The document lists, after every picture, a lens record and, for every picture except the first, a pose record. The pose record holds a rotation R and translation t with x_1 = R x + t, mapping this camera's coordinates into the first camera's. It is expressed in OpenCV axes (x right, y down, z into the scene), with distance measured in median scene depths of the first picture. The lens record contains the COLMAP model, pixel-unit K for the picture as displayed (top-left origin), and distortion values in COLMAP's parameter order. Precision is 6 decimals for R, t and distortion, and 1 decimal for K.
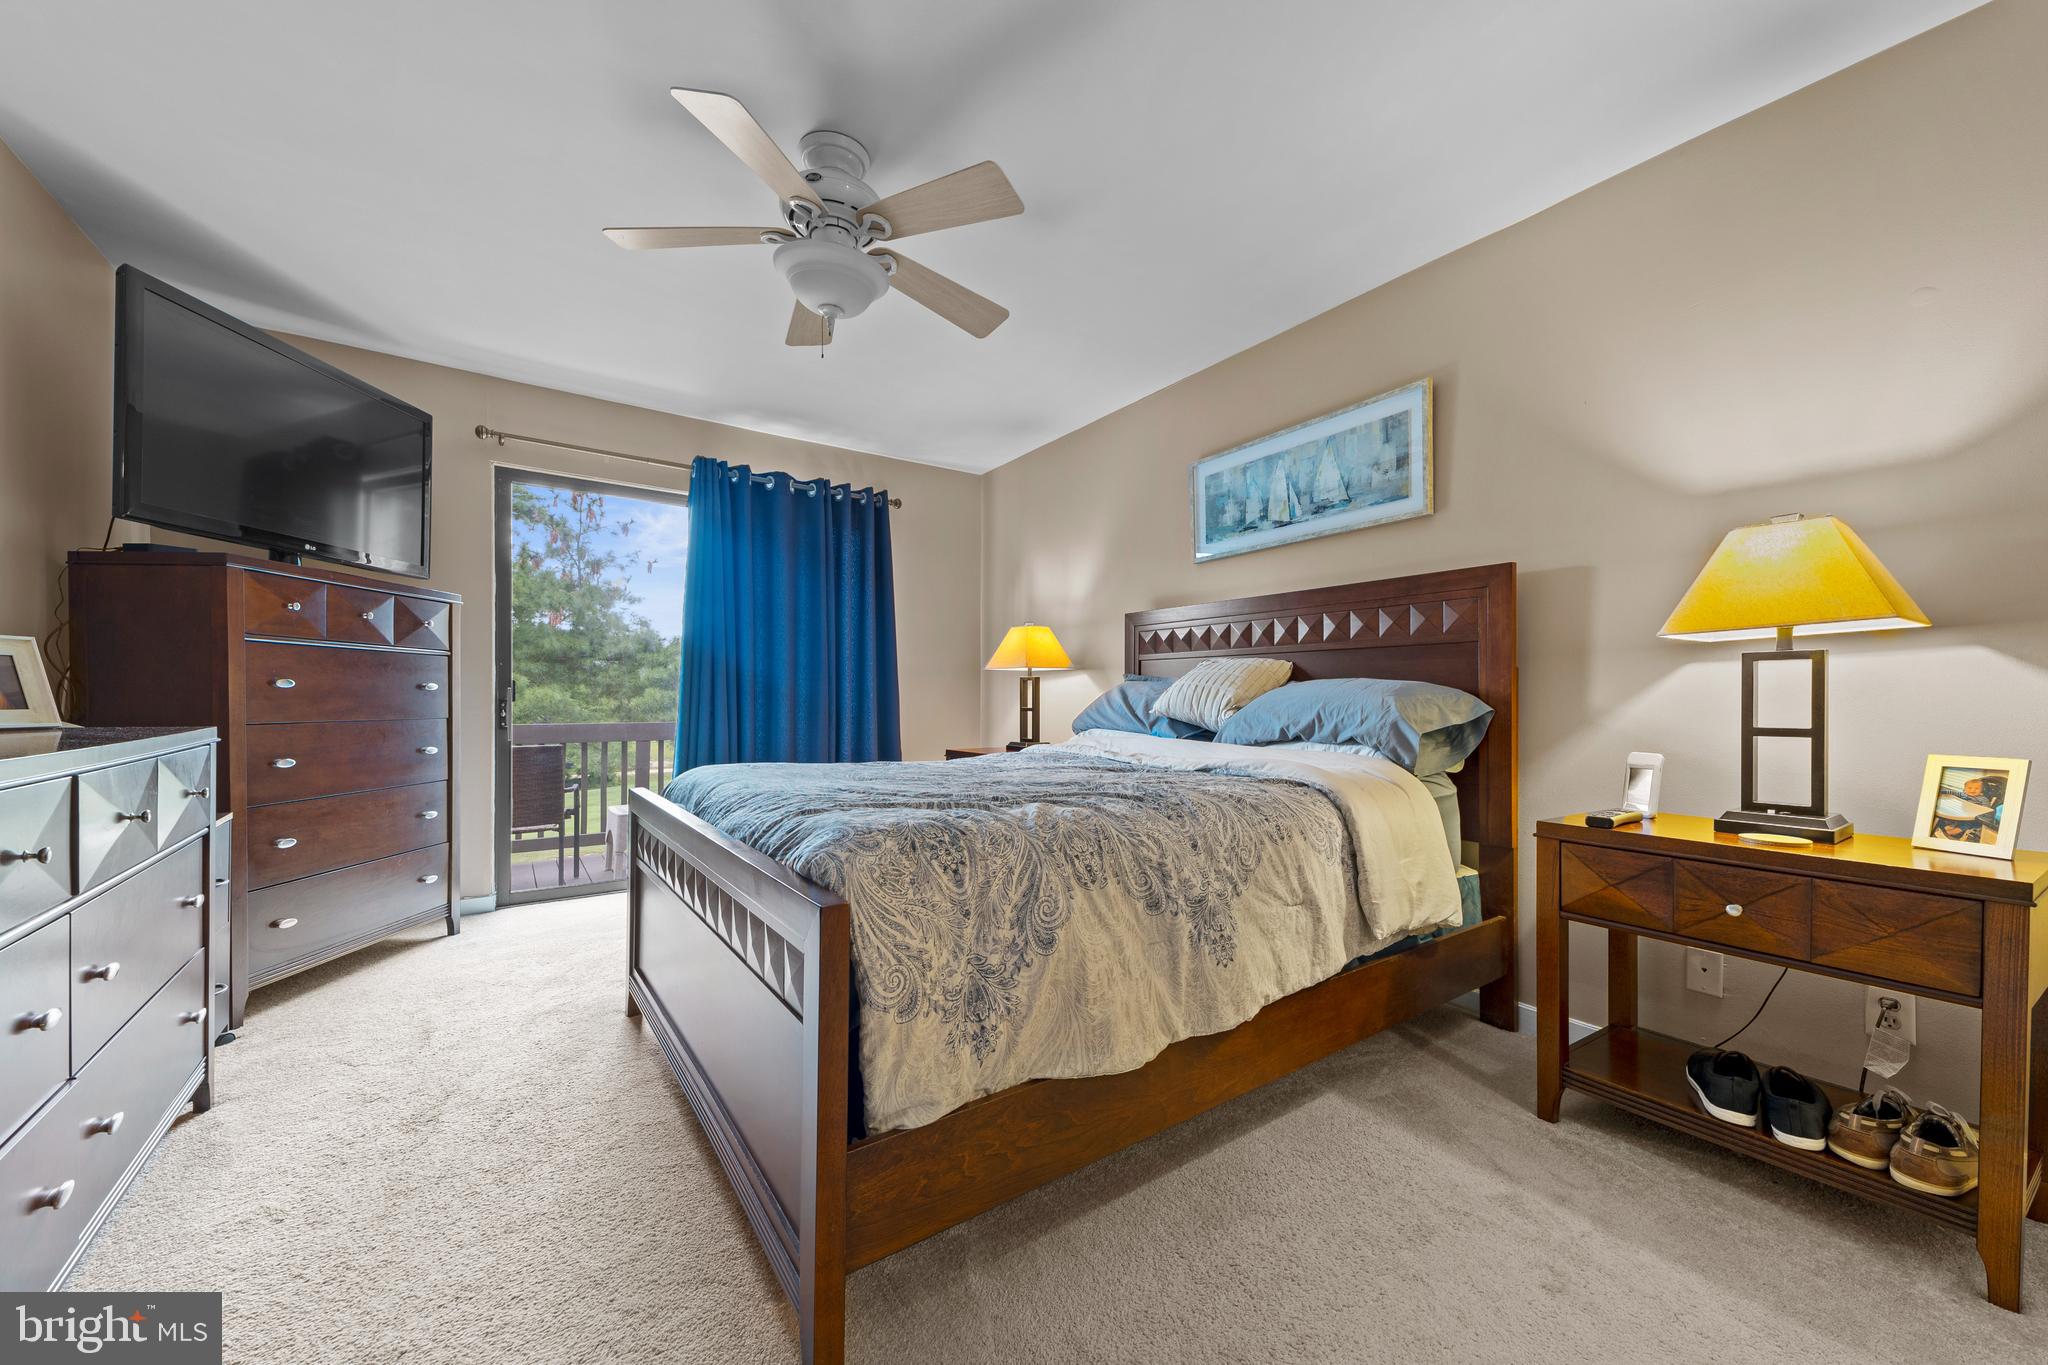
lens RADIAL K [[776.2, 0, 1033.4], [0, 776.2, 697.6], [0, 0, 1]] dist [-0.007258, 0.002001]
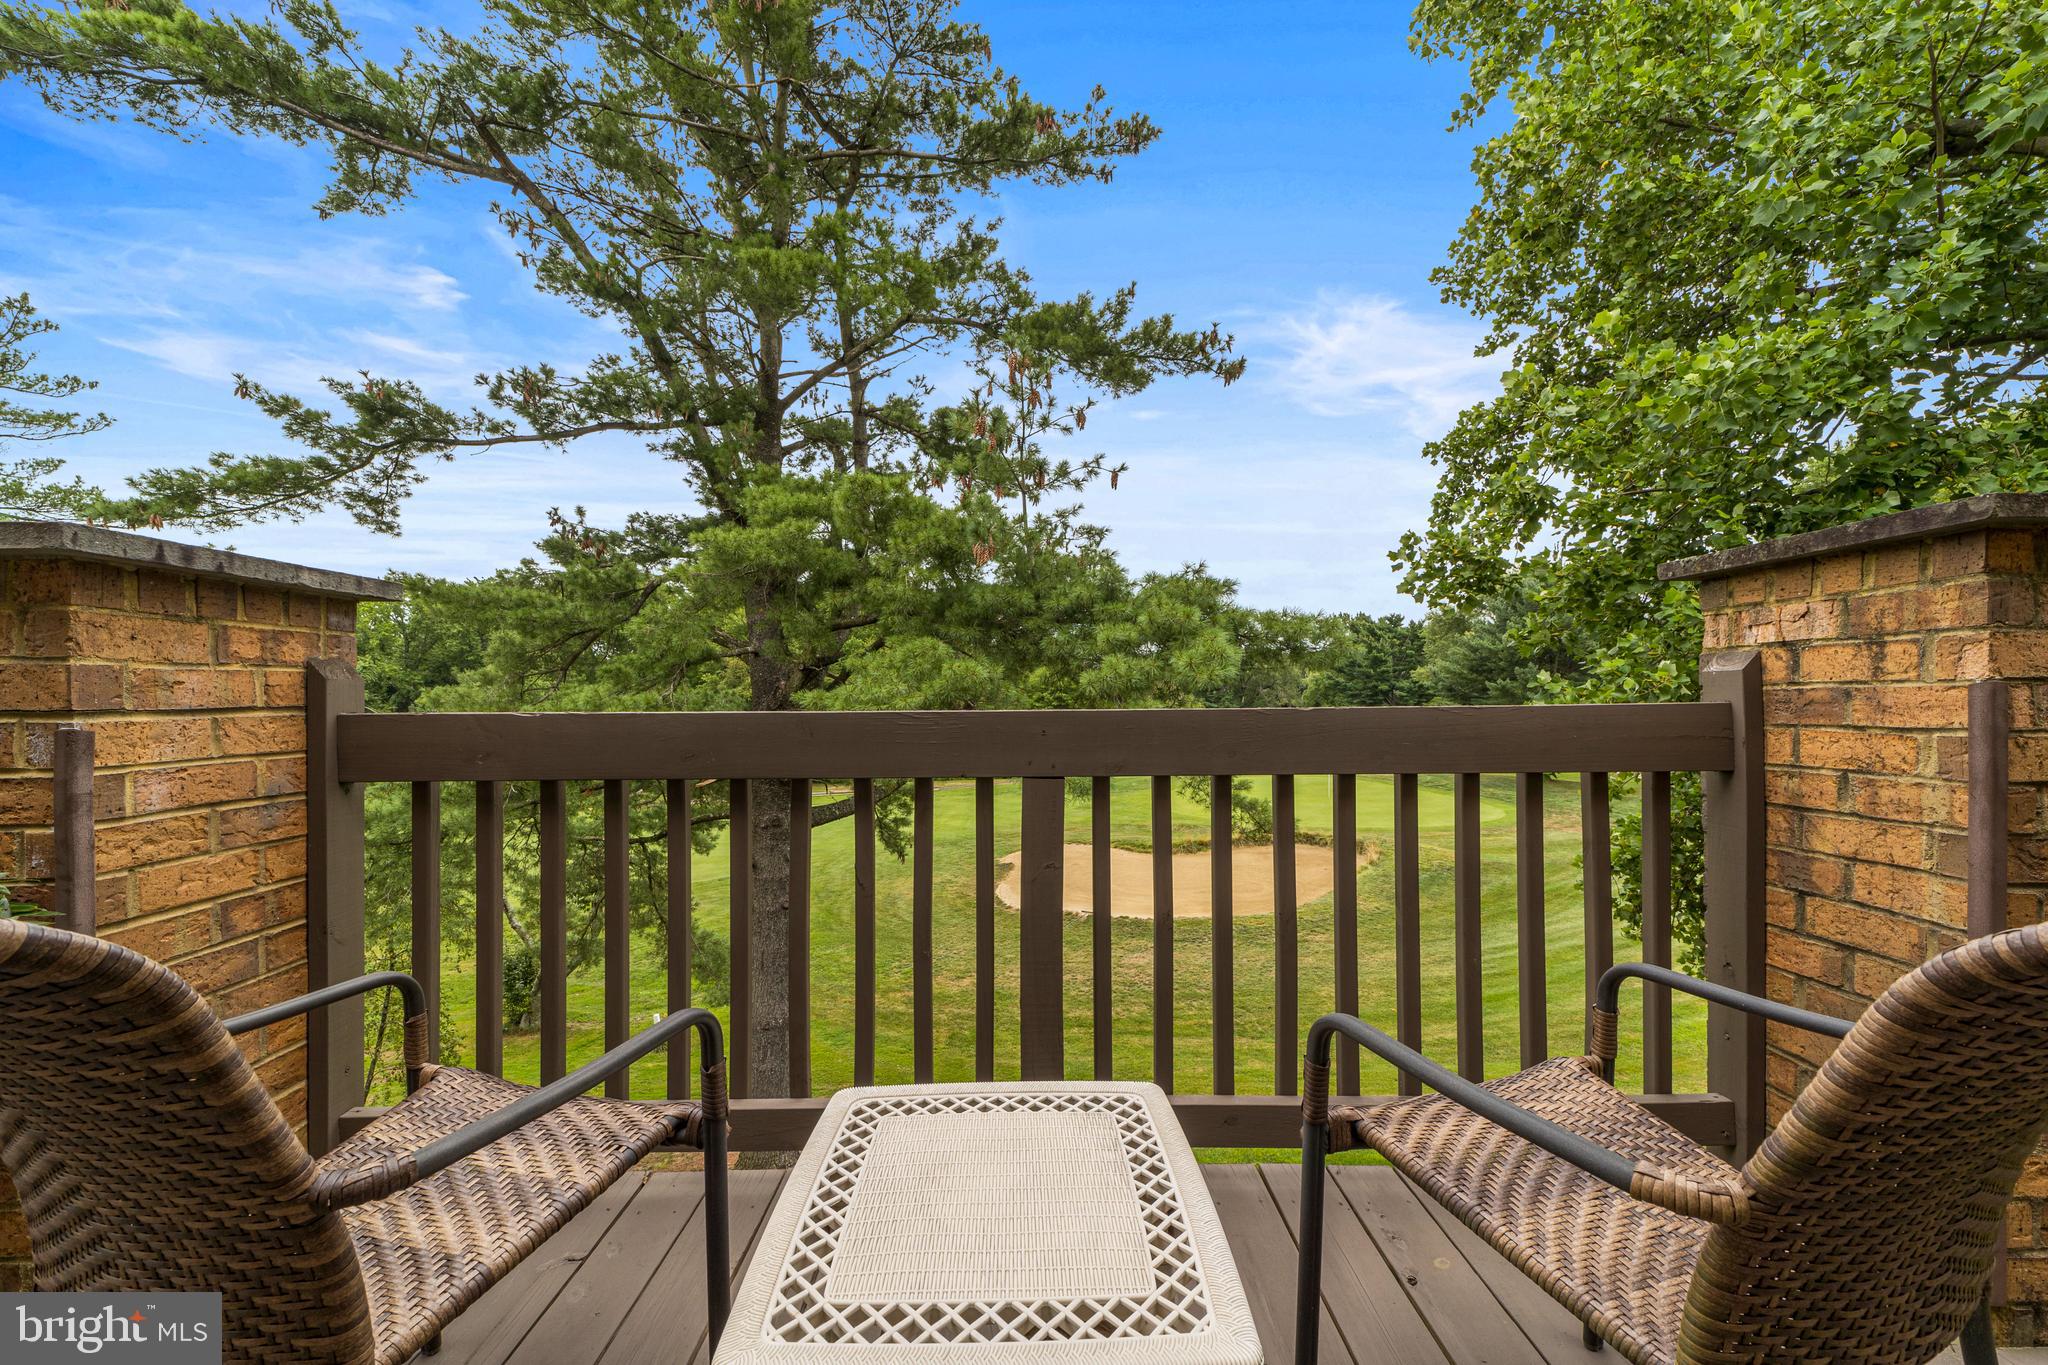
lens RADIAL K [[776.2, 0, 1021.9], [0, 776.2, 685.8], [0, 0, 1]] dist [-0.007258, 0.002001]
pose [[0.827193, -0.001783, -0.561915, -0.294073], [-0.003937, 0.999952, -0.008968, 0.019427], [0.561904, 0.009630, 0.827146, 0.633550]]
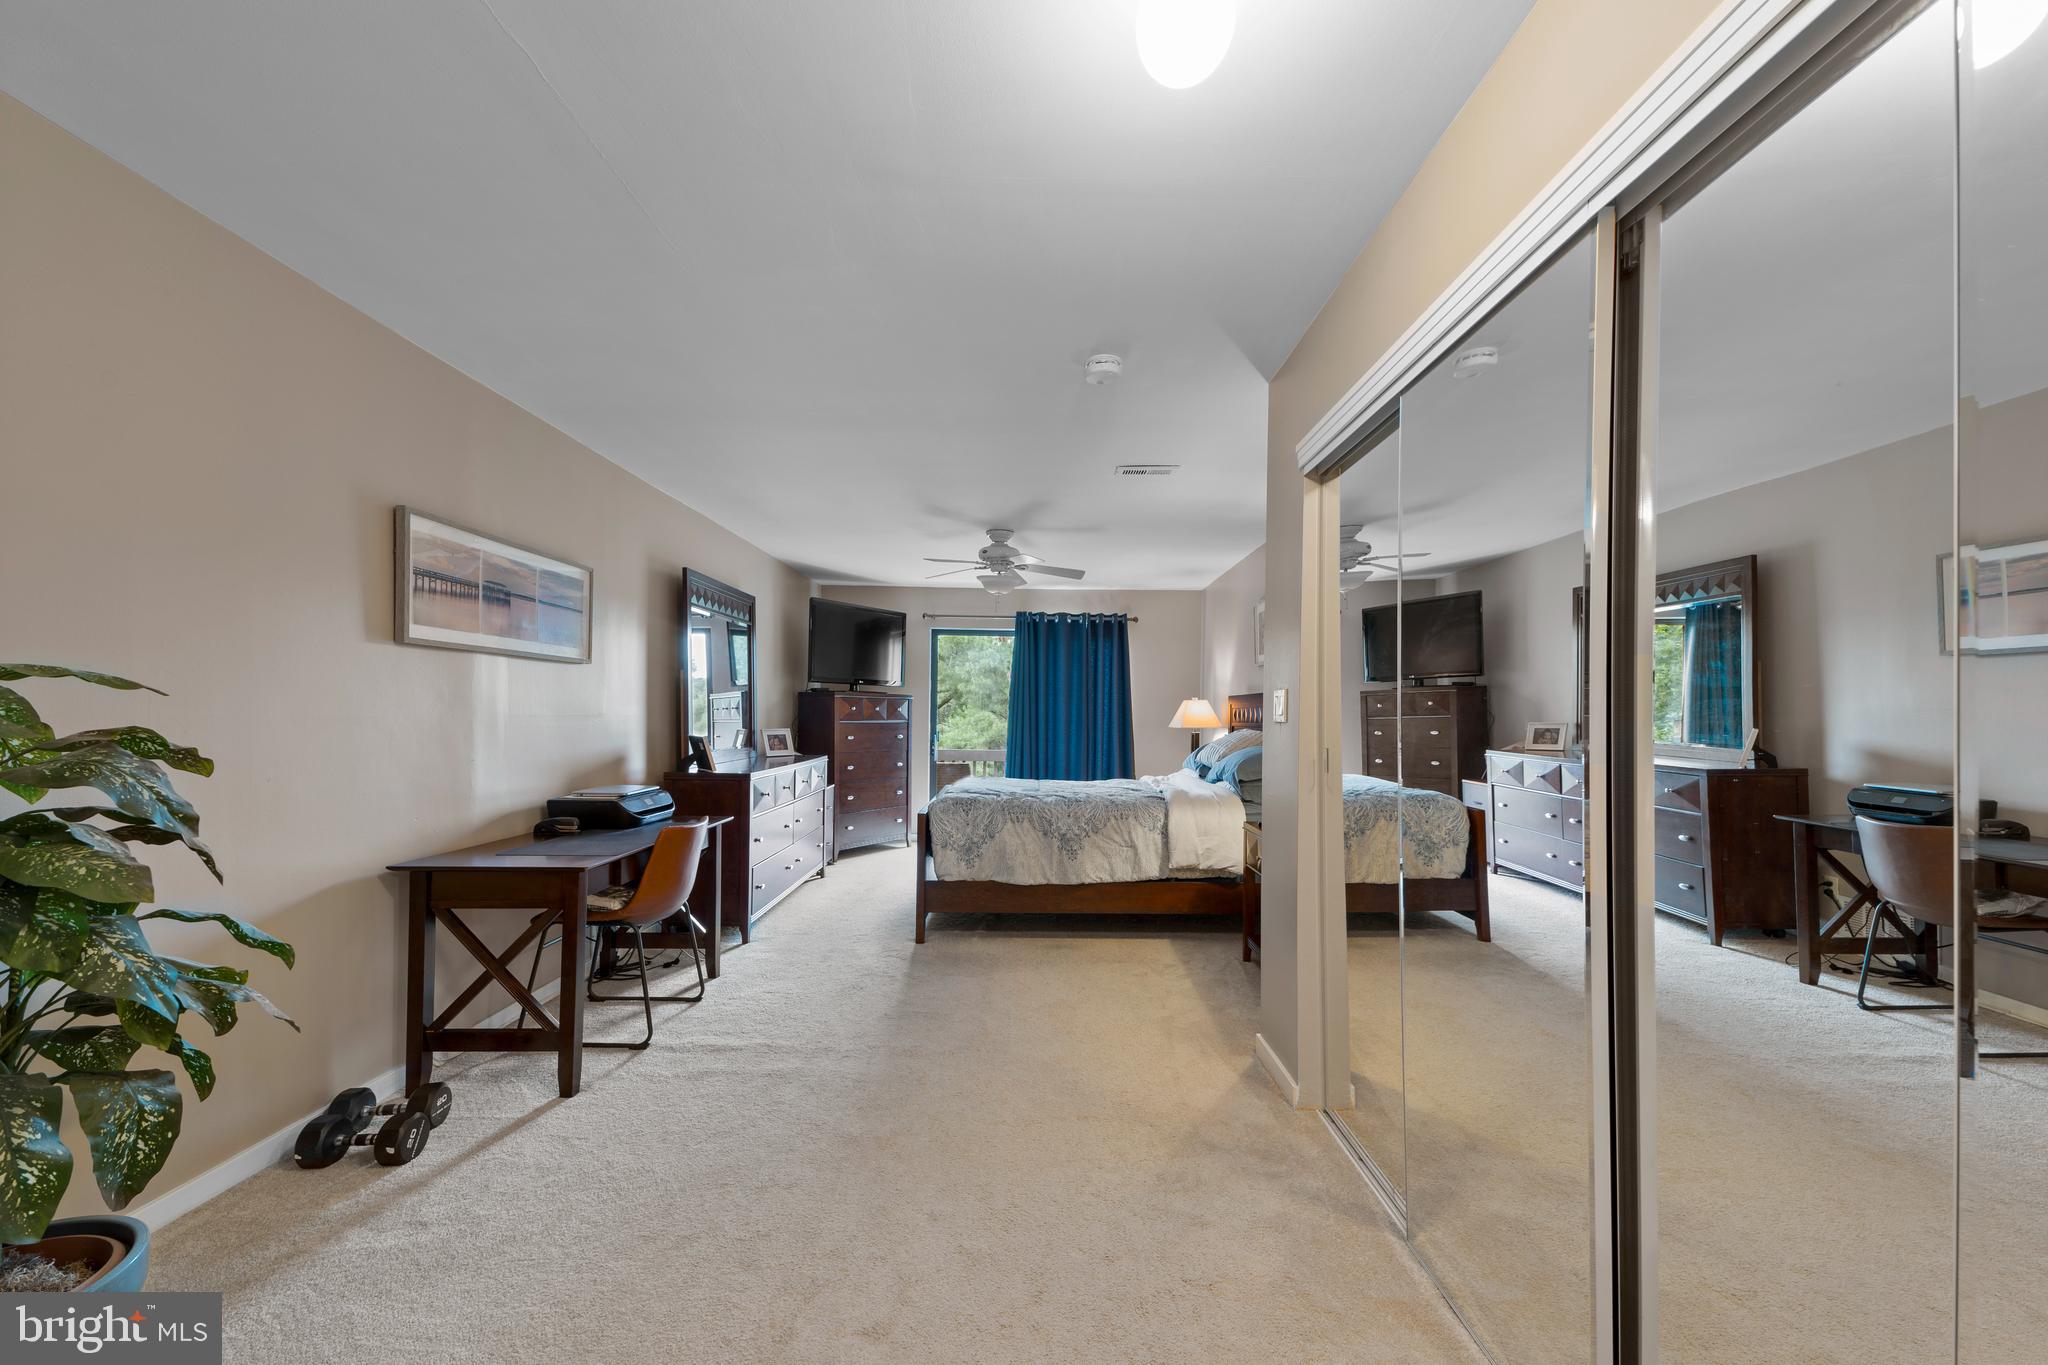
lens RADIAL K [[776.2, 0, 1022.3], [0, 776.2, 697.0], [0, 0, 1]] dist [-0.007258, 0.002001]
pose [[0.811896, -0.009697, -0.583722, 1.056762], [-0.003151, 0.999775, -0.020991, -0.101674], [0.583794, 0.018881, 0.811682, -0.812669]]
